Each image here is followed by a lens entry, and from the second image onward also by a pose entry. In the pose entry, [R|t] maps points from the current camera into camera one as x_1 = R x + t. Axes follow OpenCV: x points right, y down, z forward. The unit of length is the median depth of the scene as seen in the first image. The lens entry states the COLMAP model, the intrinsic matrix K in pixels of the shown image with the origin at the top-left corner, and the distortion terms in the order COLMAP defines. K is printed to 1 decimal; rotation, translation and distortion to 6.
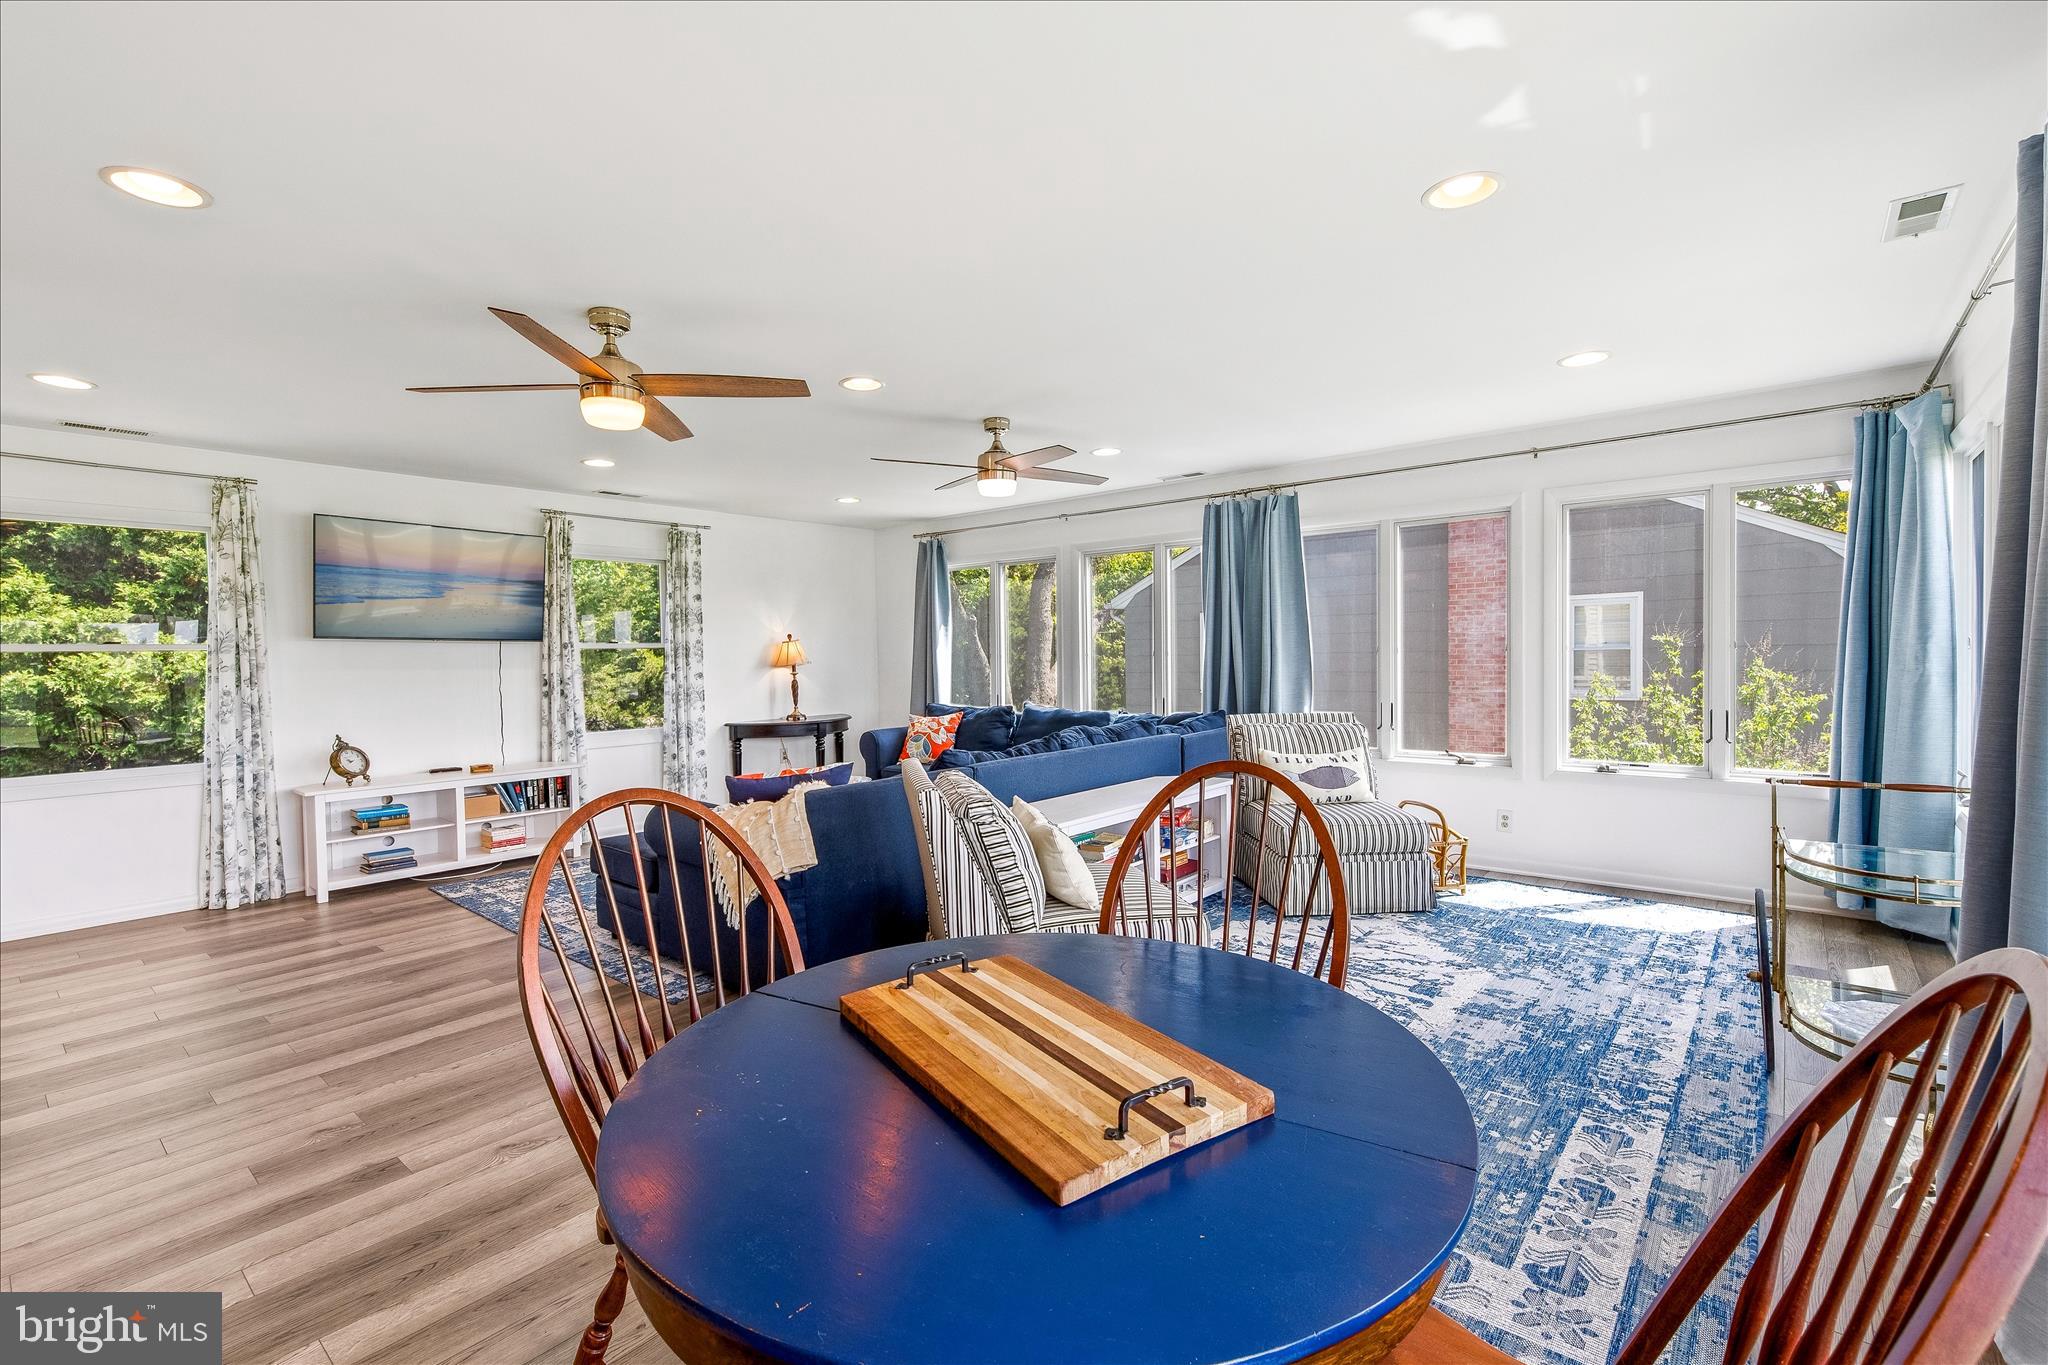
lens RADIAL K [[978.6, 0, 1016.6], [0, 978.6, 645.5], [0, 0, 1]] dist [0.001001, -0.000085]
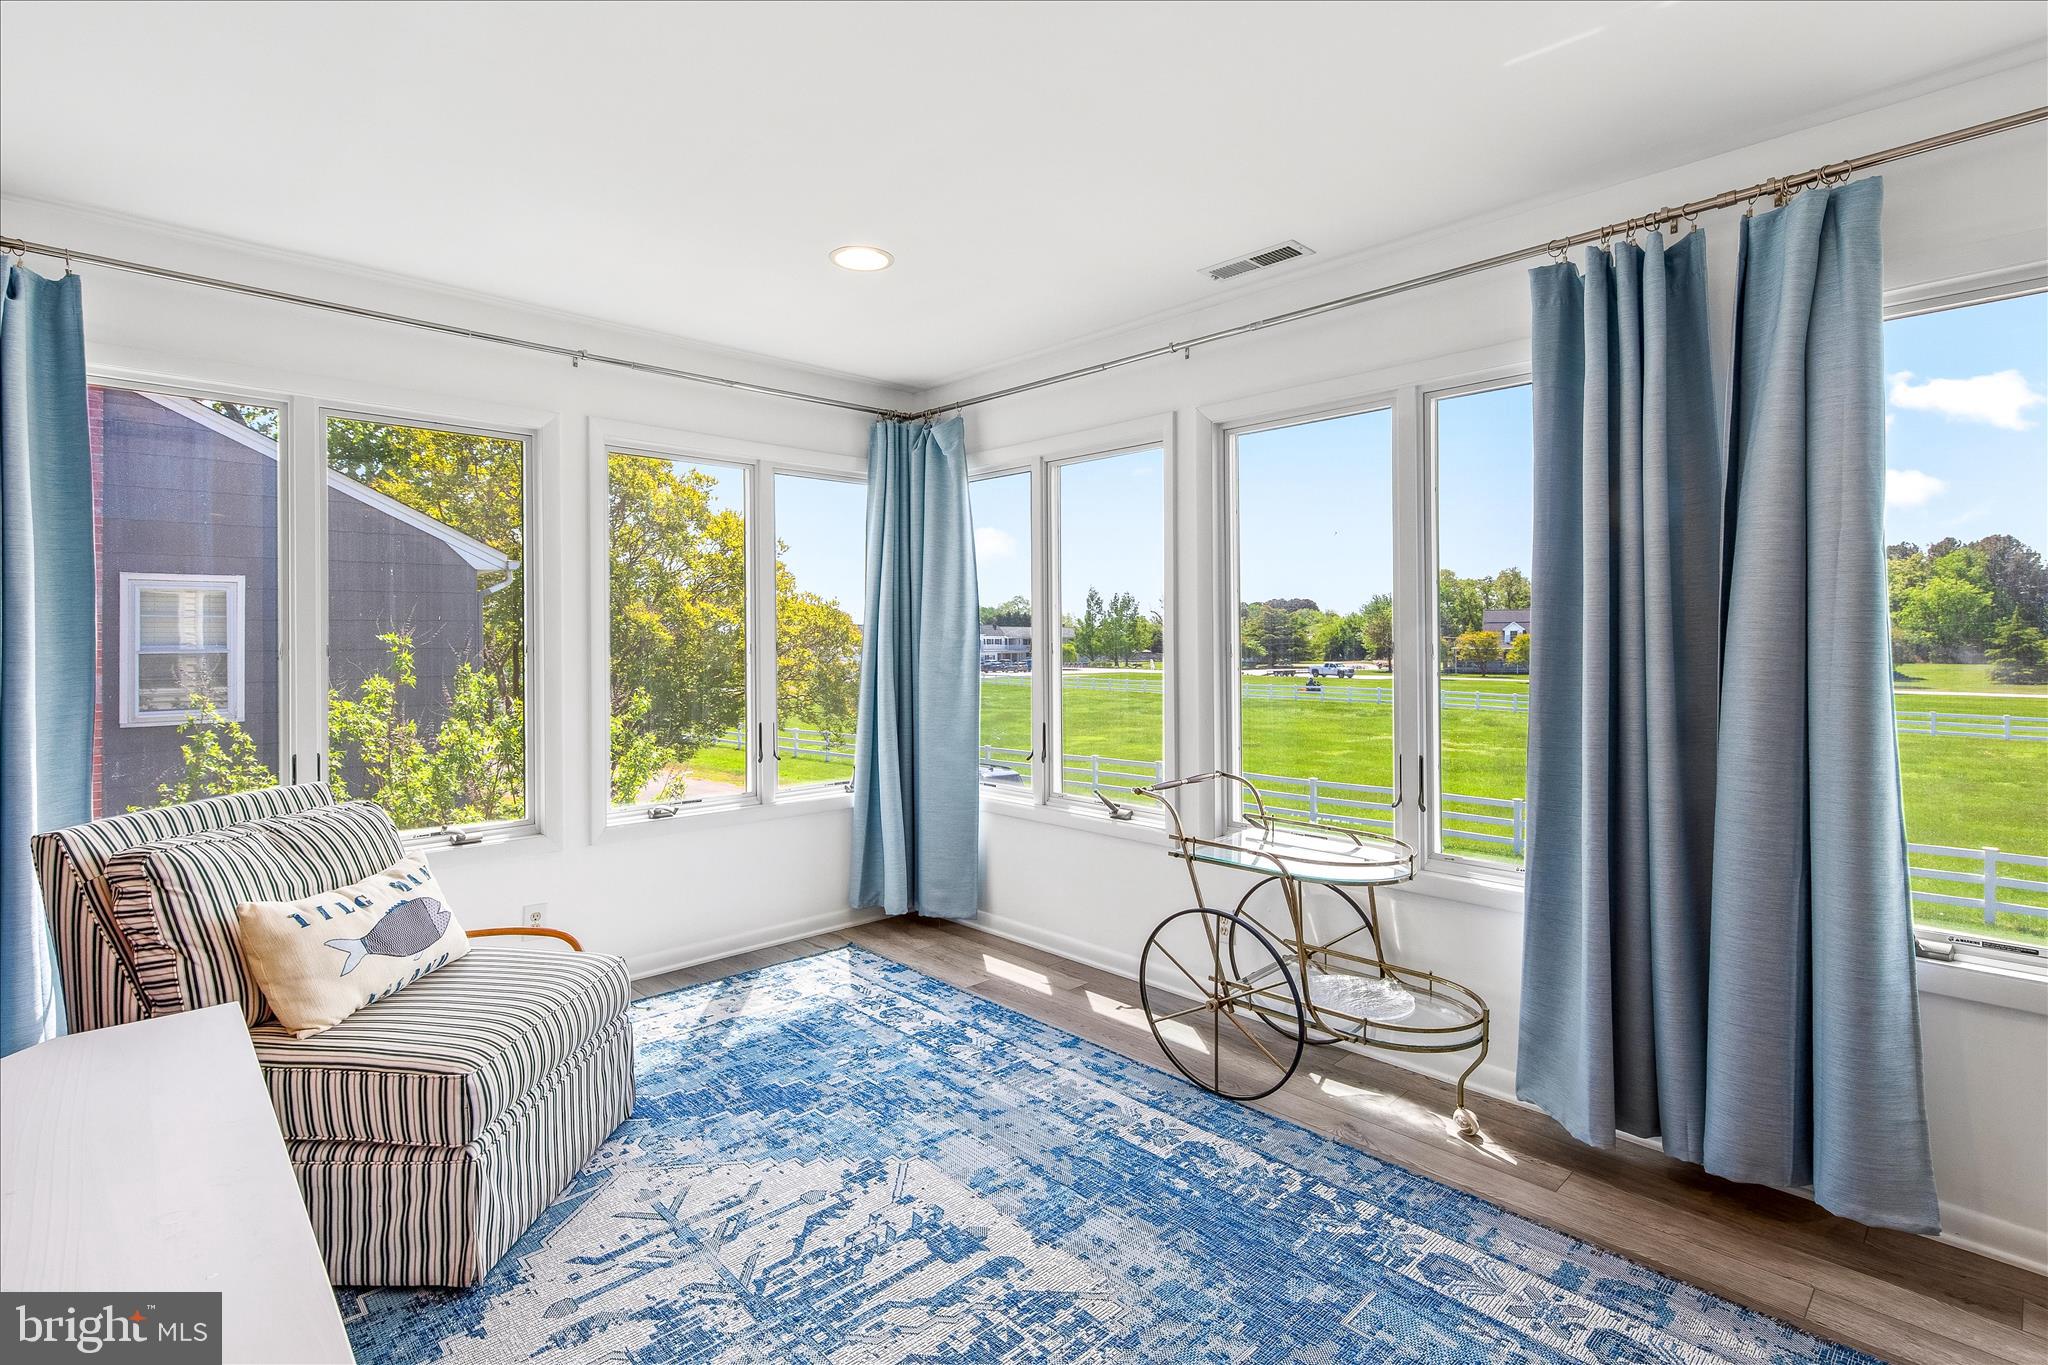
lens RADIAL K [[978.6, 0, 1016.6], [0, 978.6, 645.5], [0, 0, 1]] dist [0.001001, -0.000085]
pose [[0.090218, 0.009591, 0.995876, -0.144384], [-0.004543, 0.999947, -0.009219, 0.006342], [-0.995912, -0.003693, 0.090257, 0.865270]]
